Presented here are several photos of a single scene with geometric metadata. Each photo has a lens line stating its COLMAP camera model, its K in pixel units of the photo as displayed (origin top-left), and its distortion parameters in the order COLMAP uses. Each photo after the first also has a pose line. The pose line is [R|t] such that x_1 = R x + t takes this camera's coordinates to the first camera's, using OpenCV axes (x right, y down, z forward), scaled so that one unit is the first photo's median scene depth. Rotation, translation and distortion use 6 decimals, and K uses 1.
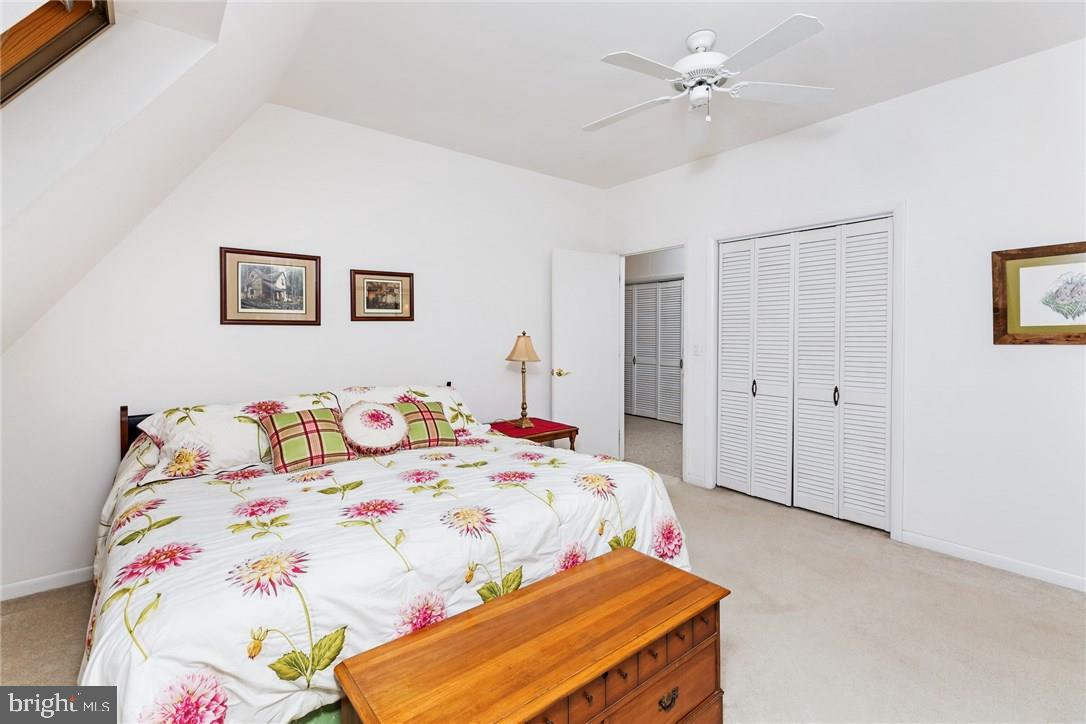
lens RADIAL K [[482.6, 0, 539.4], [0, 482.6, 337.6], [0, 0, 1]] dist [0.001137, -0.000008]
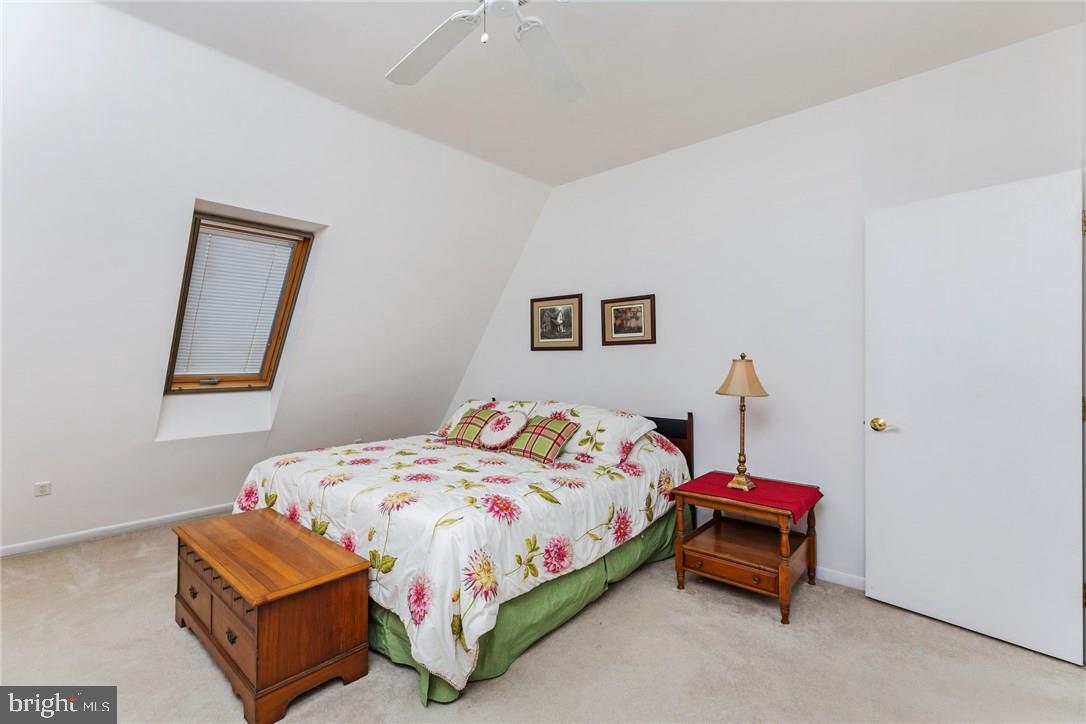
lens RADIAL K [[487.1, 0, 540.1], [0, 487.1, 358.5], [0, 0, 1]] dist [0.005309, -0.000067]
pose [[0.170556, 0.002545, -0.985345, 0.696198], [-0.008556, 0.999963, 0.001102, -0.004145], [0.985311, 0.008243, 0.170572, 0.646584]]
